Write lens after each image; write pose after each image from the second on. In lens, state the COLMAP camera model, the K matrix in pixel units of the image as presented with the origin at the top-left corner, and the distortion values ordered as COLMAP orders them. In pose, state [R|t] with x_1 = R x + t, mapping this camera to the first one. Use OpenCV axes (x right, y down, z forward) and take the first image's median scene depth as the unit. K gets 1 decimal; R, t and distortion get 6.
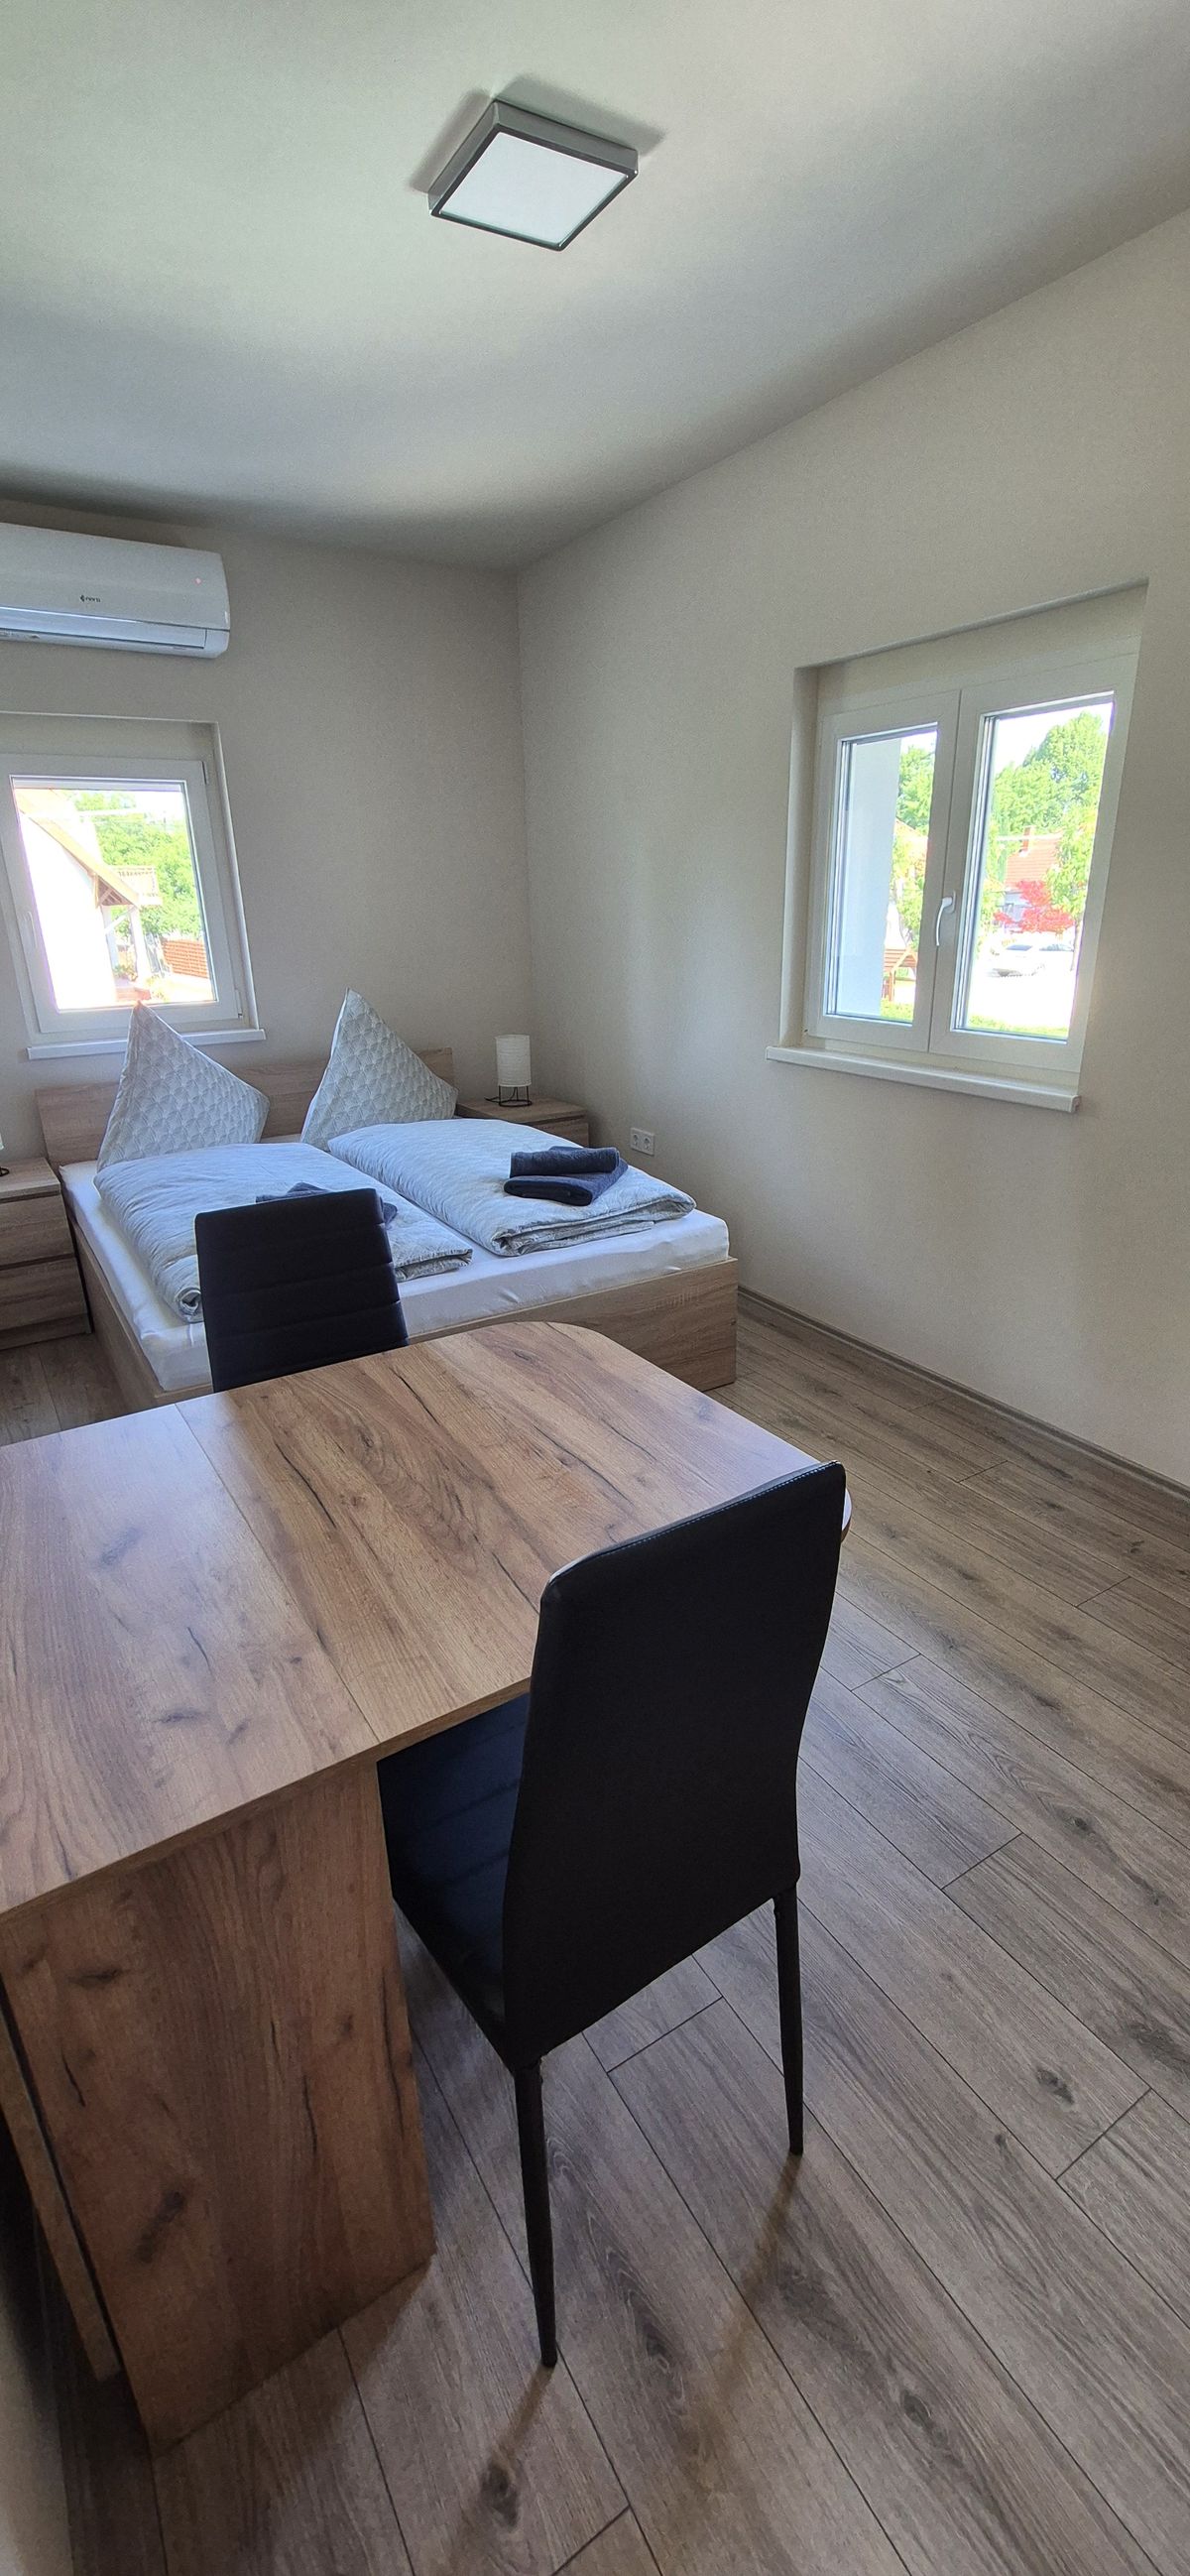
lens RADIAL K [[1058.3, 0, 595.0], [0, 1058.3, 1288.0], [0, 0, 1]] dist [-0.001782, 0.000170]
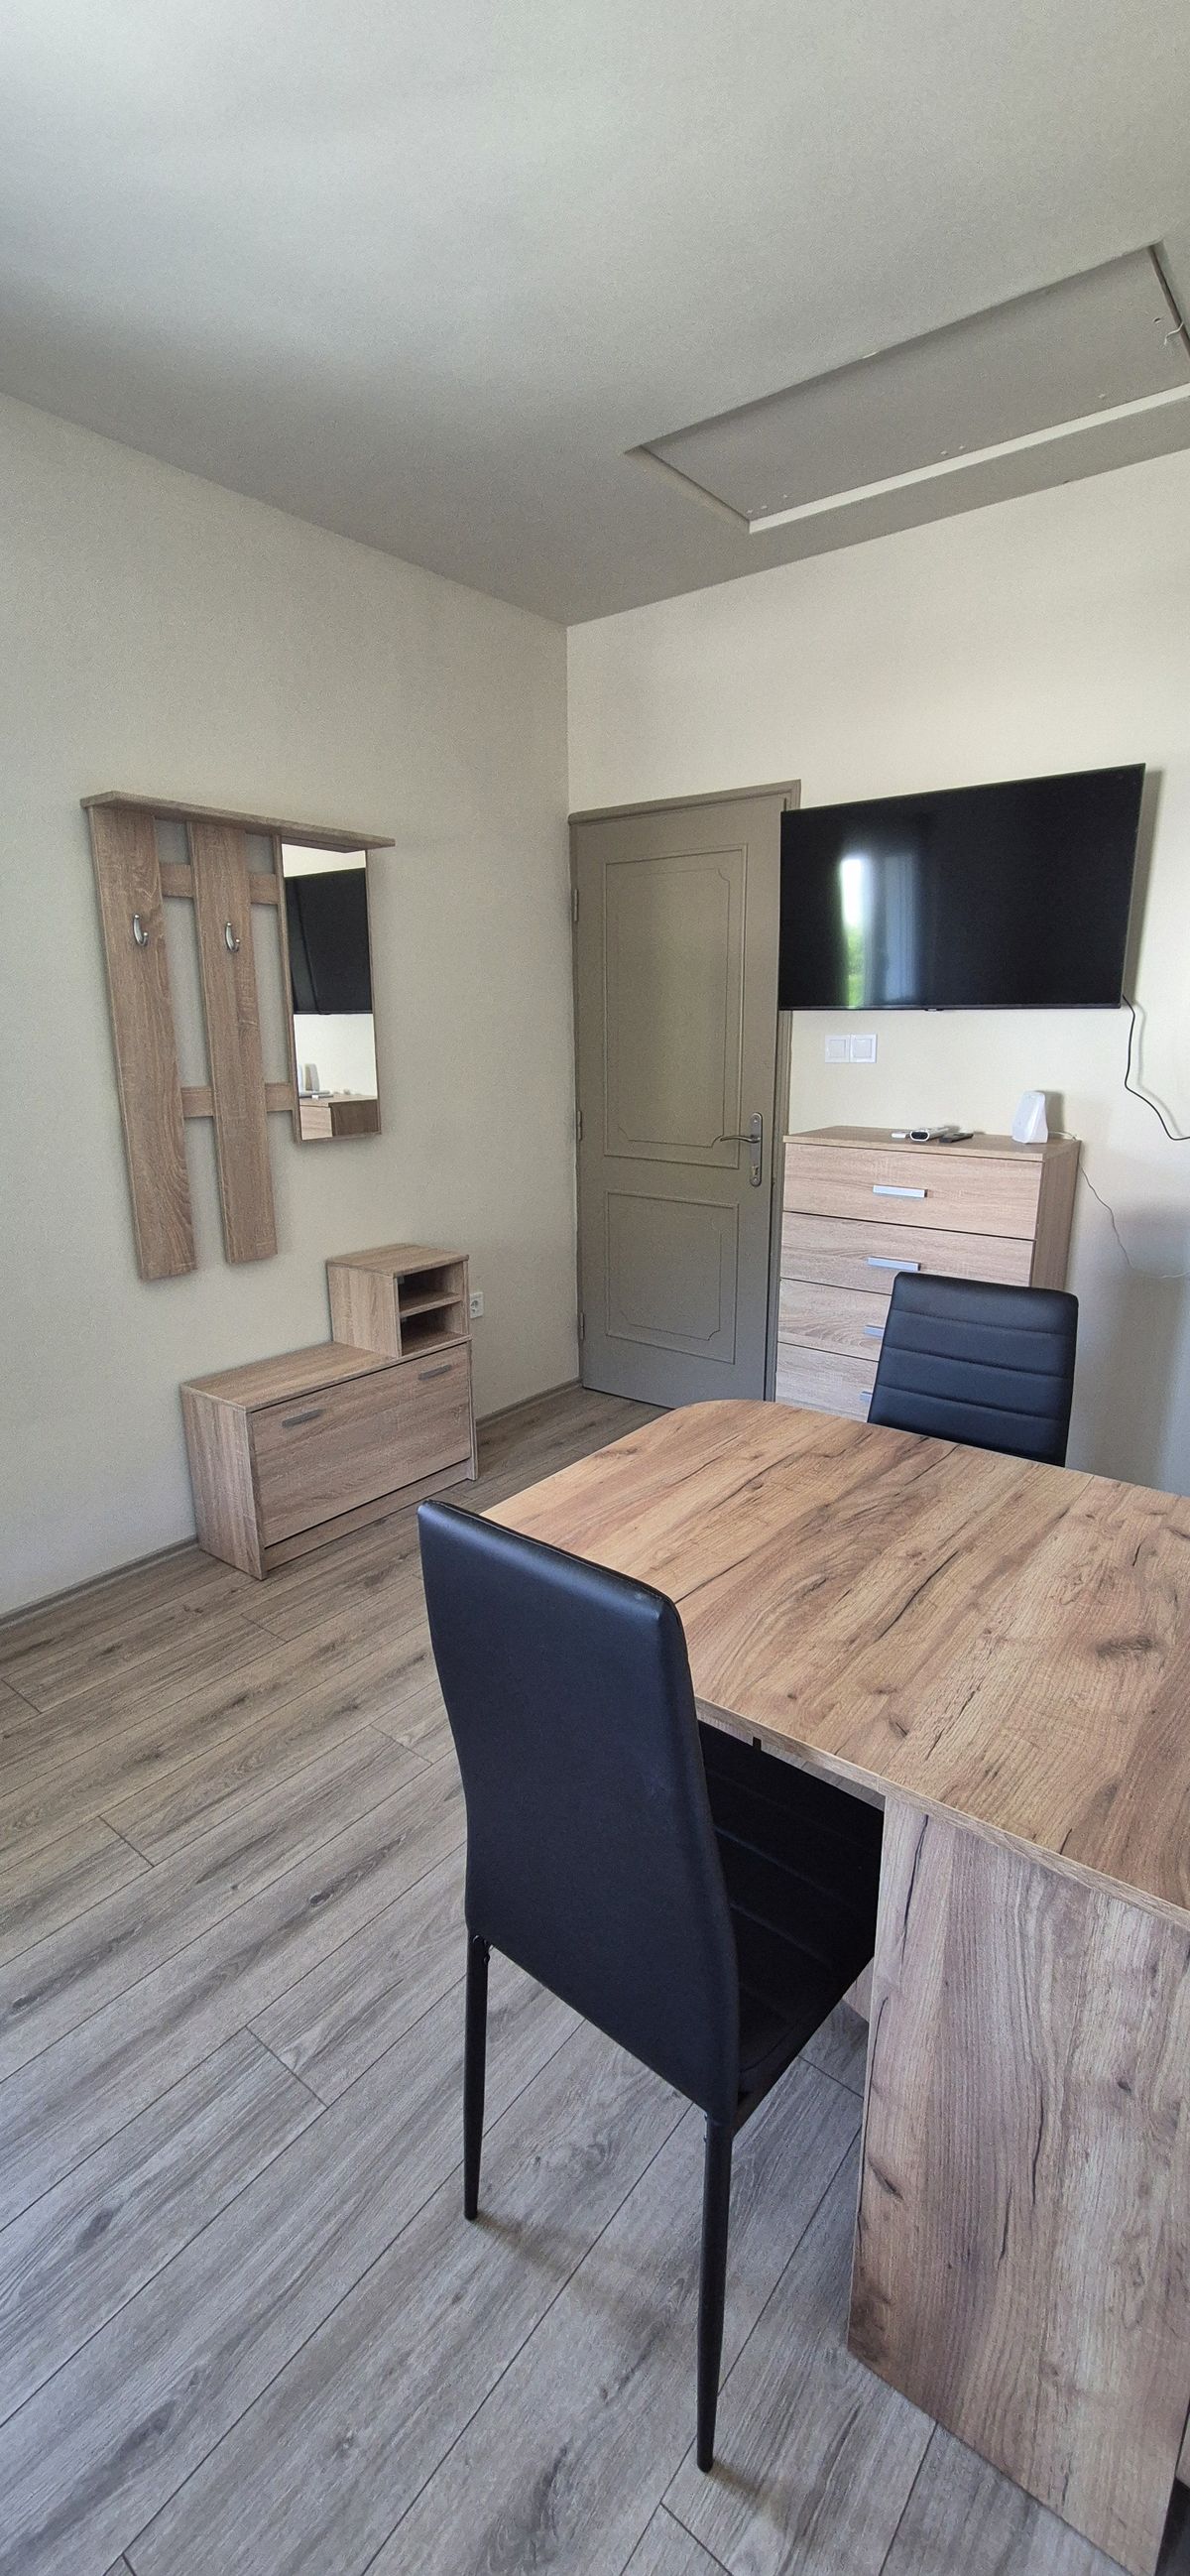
lens RADIAL K [[1056.0, 0, 592.3], [0, 1056.0, 1289.1], [0, 0, 1]] dist [-0.000473, 0.003593]
pose [[-0.339212, -0.214764, 0.915867, -0.759640], [0.345413, 0.877149, 0.333616, -0.363903], [-0.875000, 0.429519, -0.223357, 1.044453]]
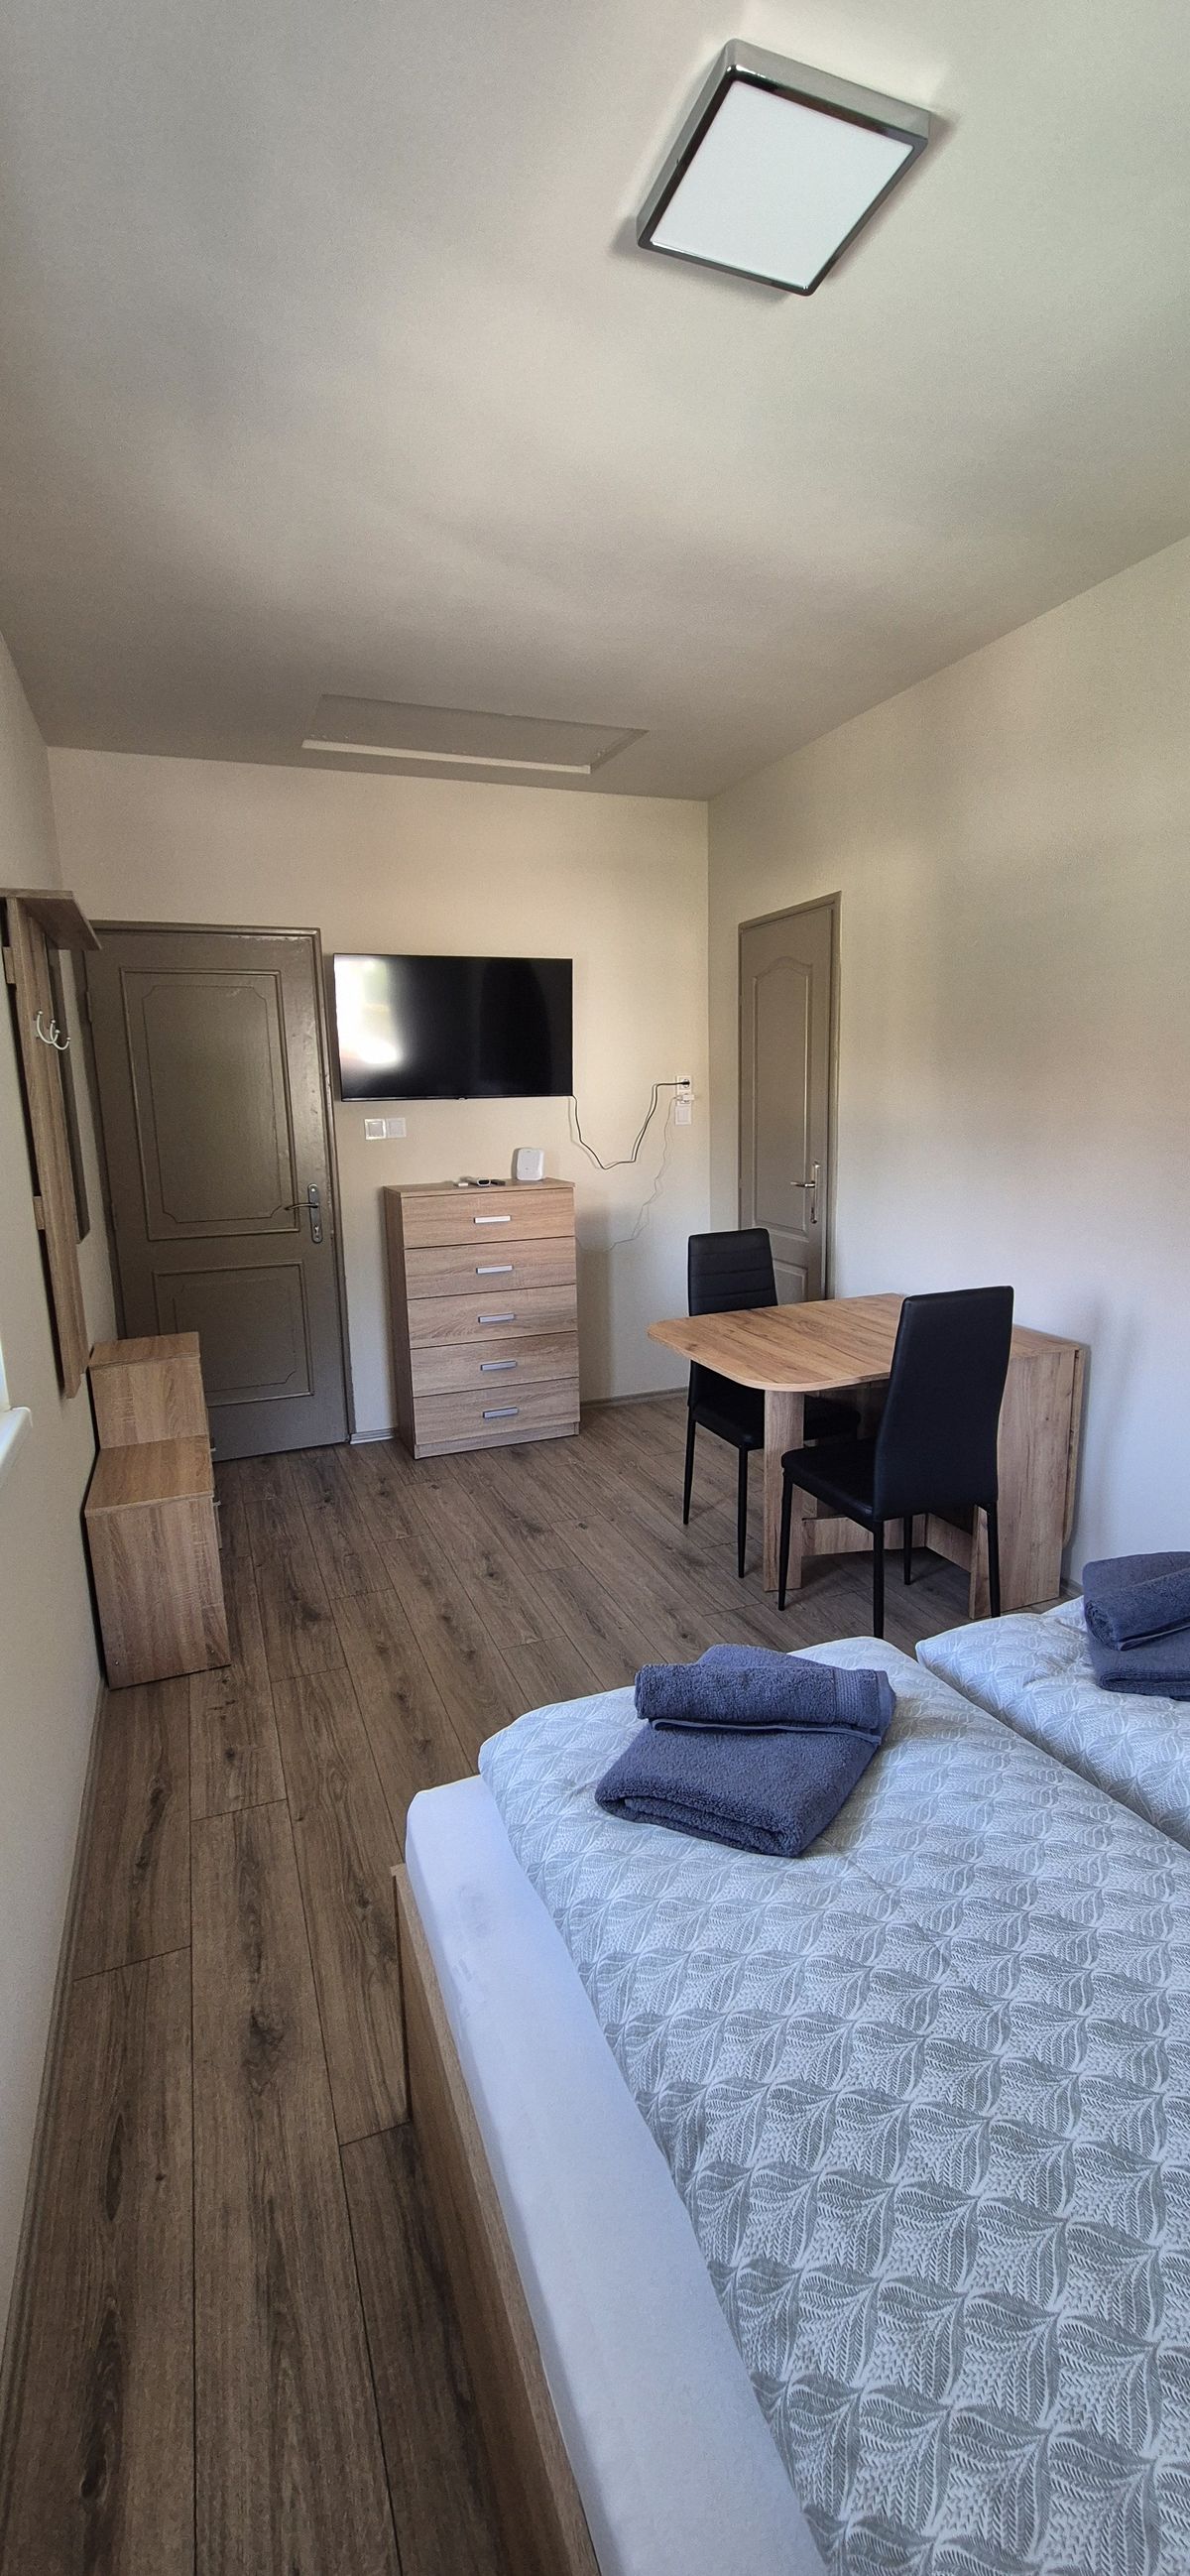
lens RADIAL K [[1058.3, 0, 595.0], [0, 1058.3, 1288.0], [0, 0, 1]] dist [-0.001782, 0.000170]
pose [[-0.981803, 0.008587, 0.189710, -0.079946], [0.106086, 0.853367, 0.510403, -0.858764], [-0.157509, 0.521240, -0.838749, 2.263672]]
